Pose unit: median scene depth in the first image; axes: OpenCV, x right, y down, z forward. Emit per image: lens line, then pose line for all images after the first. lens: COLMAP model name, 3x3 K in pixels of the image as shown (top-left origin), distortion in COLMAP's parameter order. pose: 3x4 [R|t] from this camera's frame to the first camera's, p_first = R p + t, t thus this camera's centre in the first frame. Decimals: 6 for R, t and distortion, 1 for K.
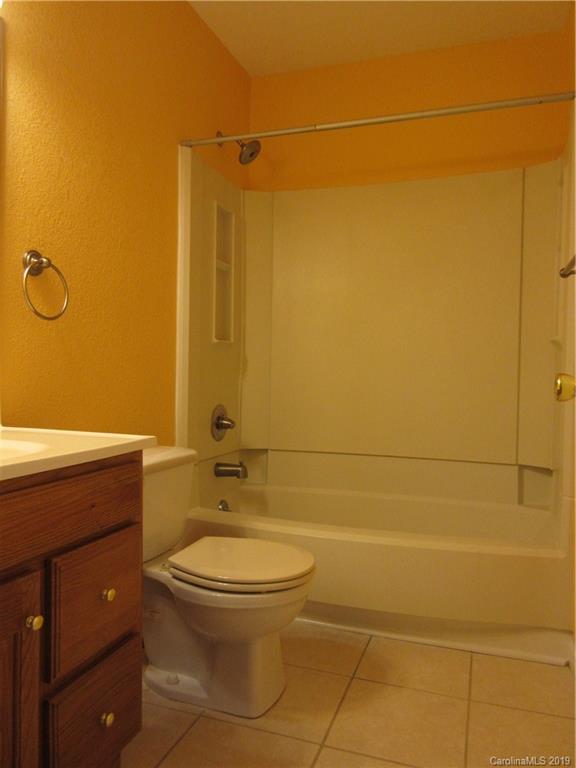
lens RADIAL K [[573.9, 0, 292.3], [0, 573.9, 385.7], [0, 0, 1]] dist [0.010859, -0.020161]
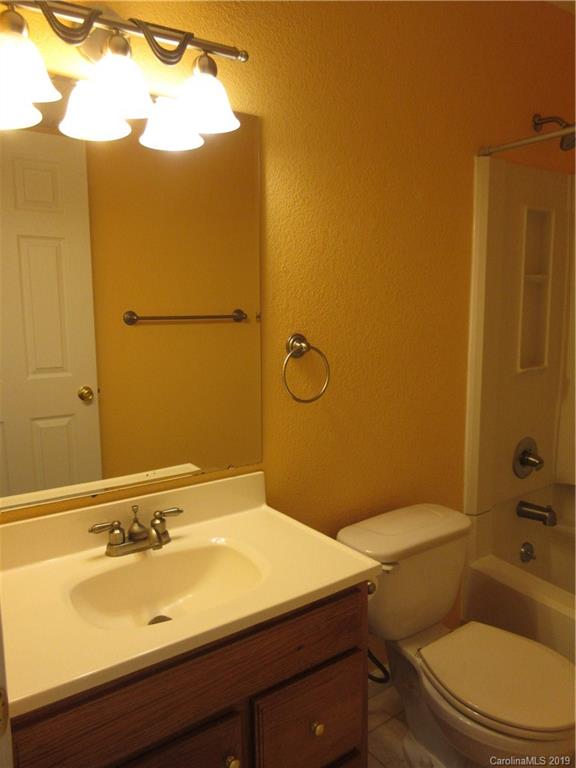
lens RADIAL K [[573.9, 0, 287.6], [0, 573.9, 383.6], [0, 0, 1]] dist [0.010859, -0.020161]
pose [[0.810141, 0.062363, -0.582908, 0.133468], [0.010705, 0.992586, 0.121070, -0.252669], [0.586137, -0.104323, 0.803468, 0.142947]]
